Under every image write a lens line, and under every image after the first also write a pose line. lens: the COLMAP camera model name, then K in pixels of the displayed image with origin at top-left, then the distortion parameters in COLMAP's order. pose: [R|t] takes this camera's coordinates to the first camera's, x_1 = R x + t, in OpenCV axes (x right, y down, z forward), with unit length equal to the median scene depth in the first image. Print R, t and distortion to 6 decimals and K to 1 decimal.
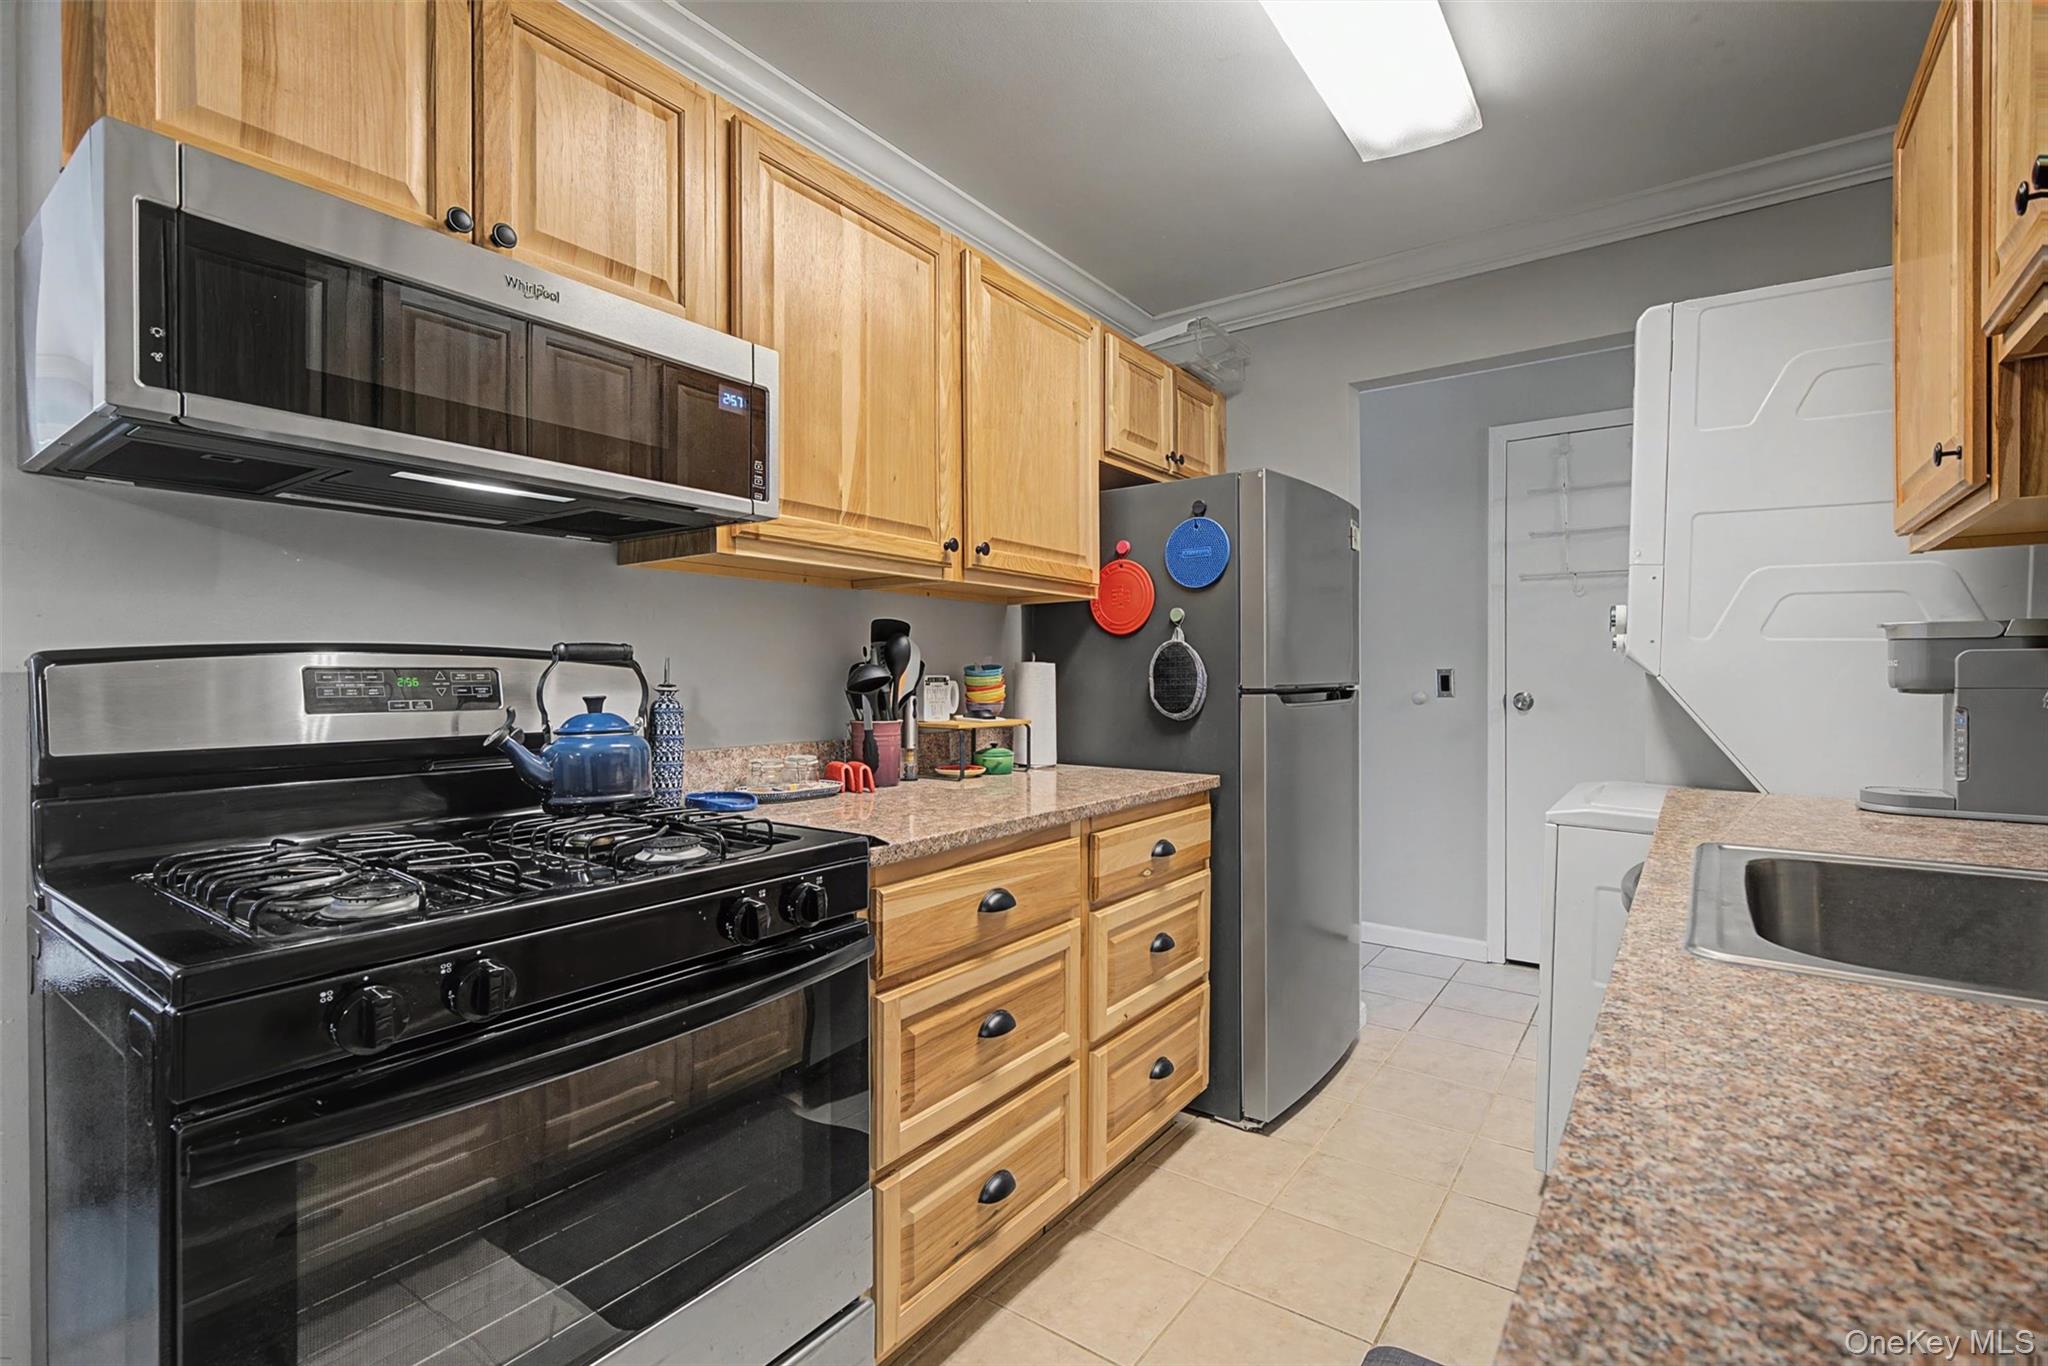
lens RADIAL K [[932.4, 0, 1025.7], [0, 932.4, 681.6], [0, 0, 1]] dist [0.003164, -0.001484]
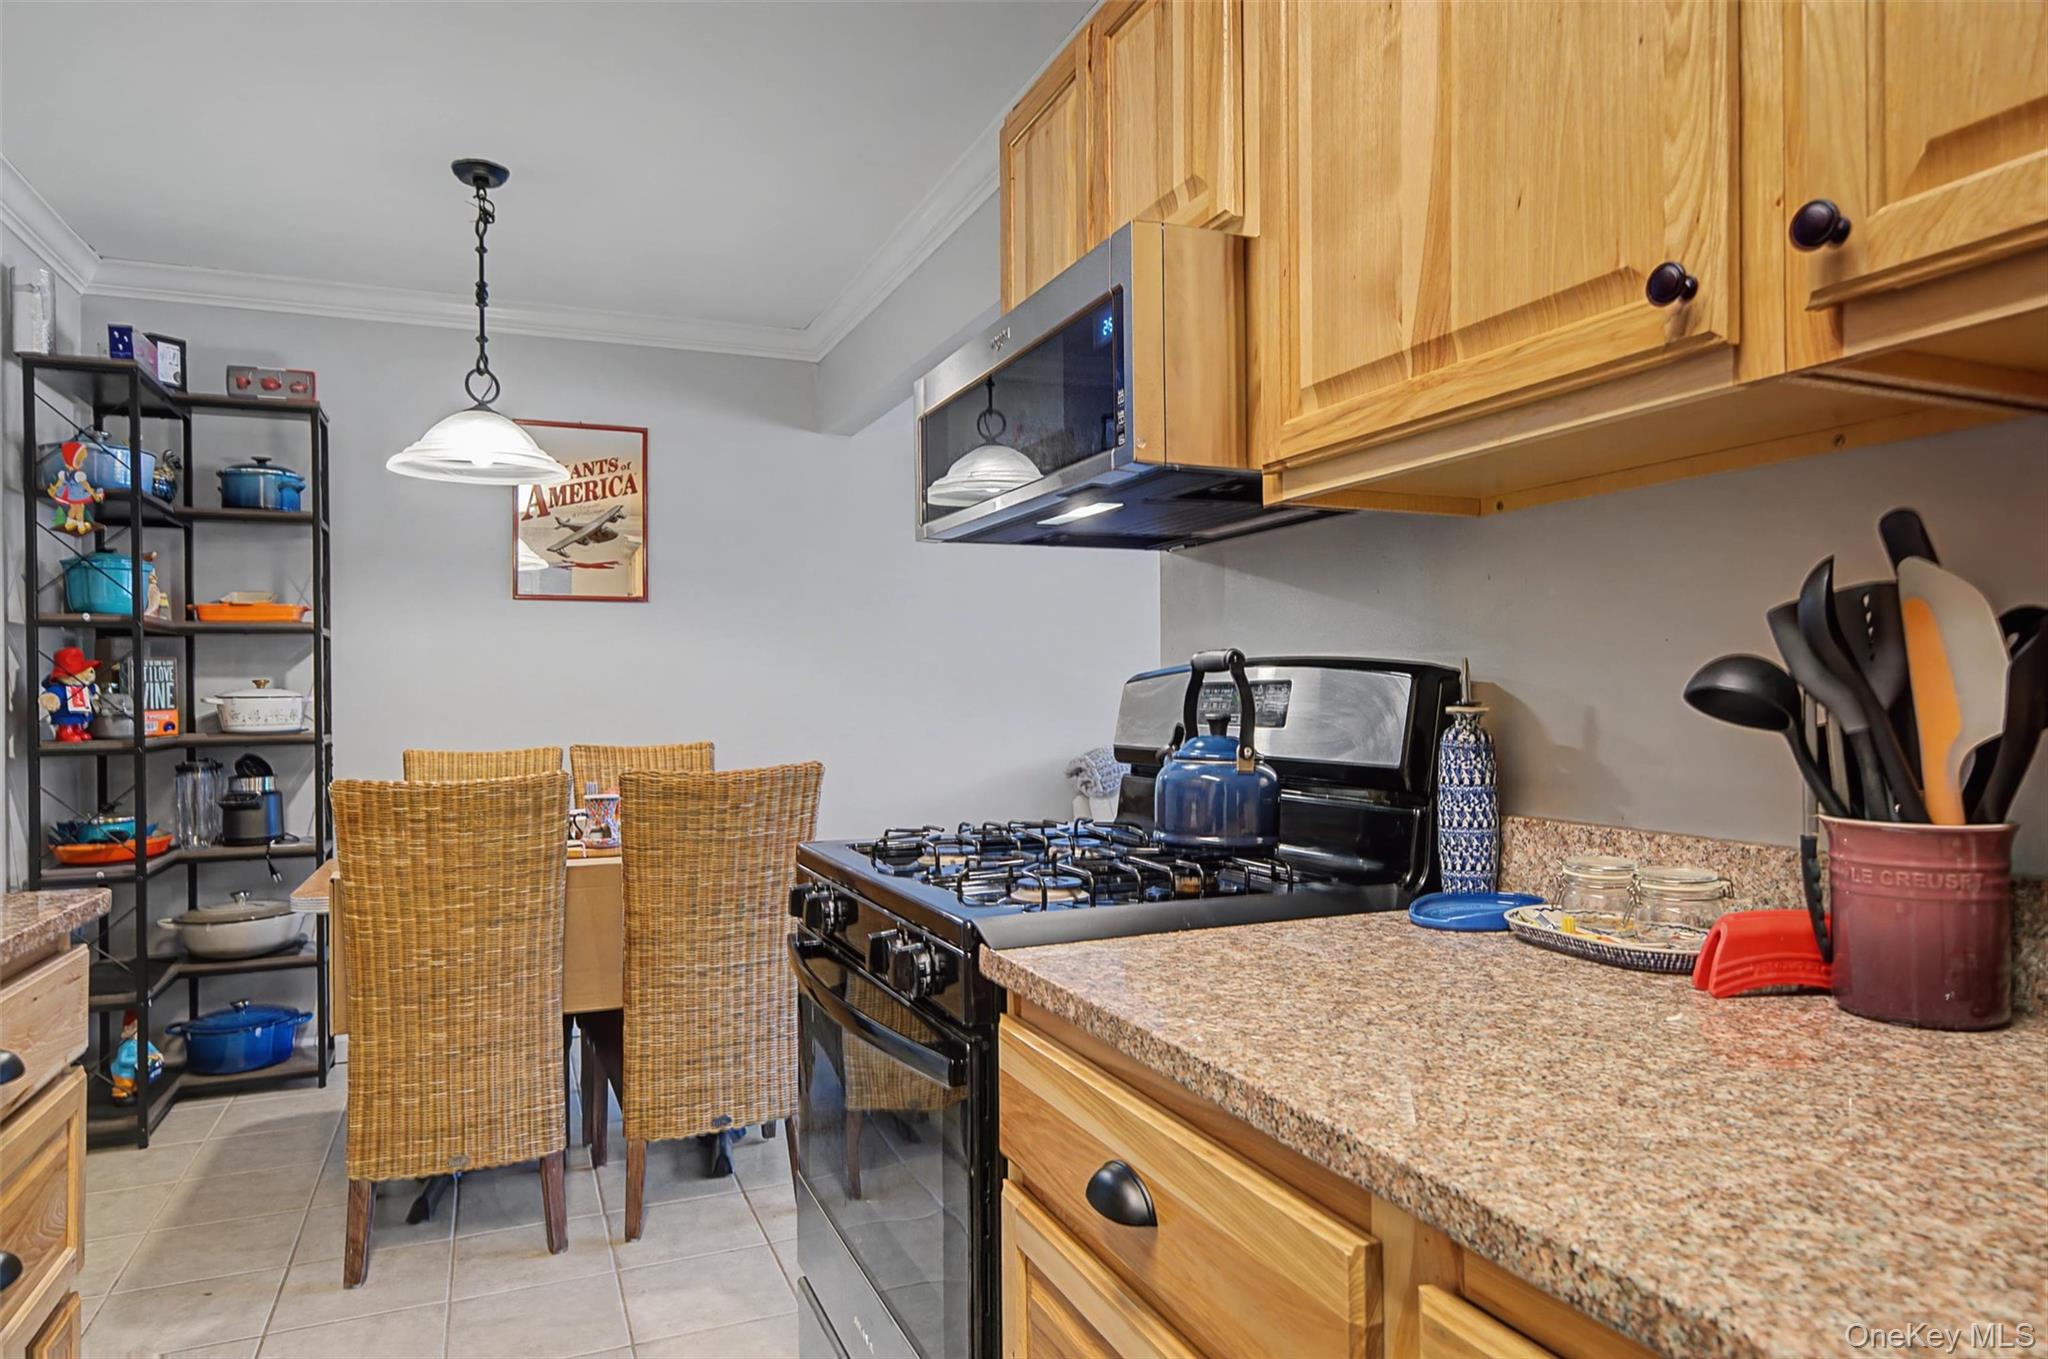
lens RADIAL K [[1227.8, 0, 1001.7], [0, 1227.8, 683.9], [0, 0, 1]] dist [0.002445, -0.001239]
pose [[-0.528750, -0.000915, -0.848777, 0.333738], [0.004805, 0.999980, -0.004072, -0.004793], [0.848764, -0.006231, -0.528736, 0.839000]]
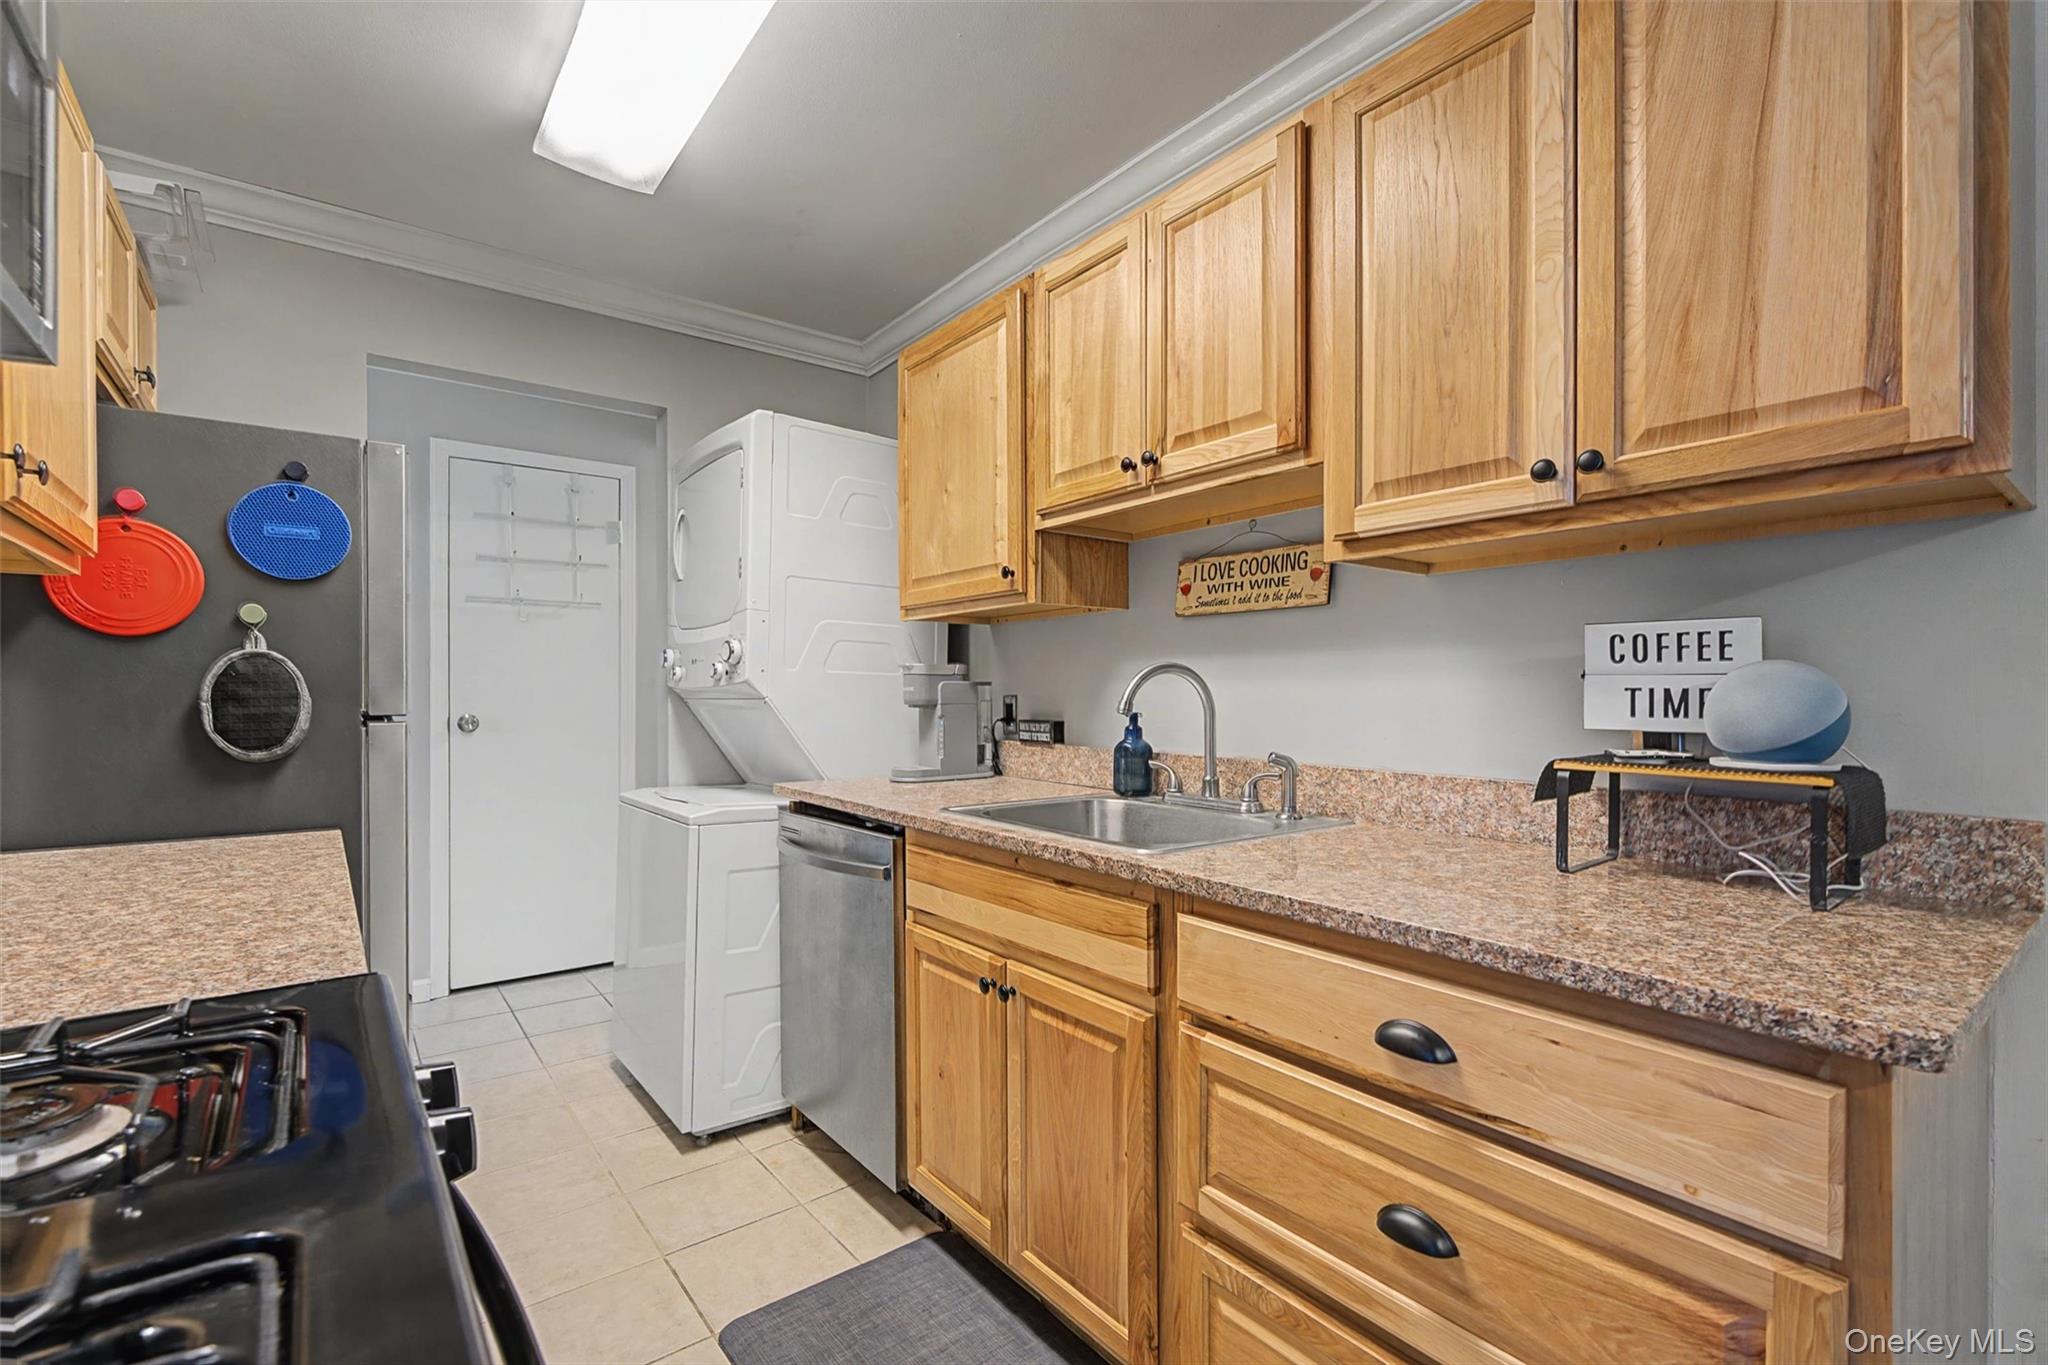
lens RADIAL K [[904.1, 0, 1015.5], [0, 904.1, 692.4], [0, 0, 1]] dist [0.001224, -0.000716]
pose [[0.283408, 0.002260, 0.958997, -0.333802], [0.007612, 0.999960, -0.004606, -0.003734], [-0.958969, 0.008605, 0.283380, 0.250194]]
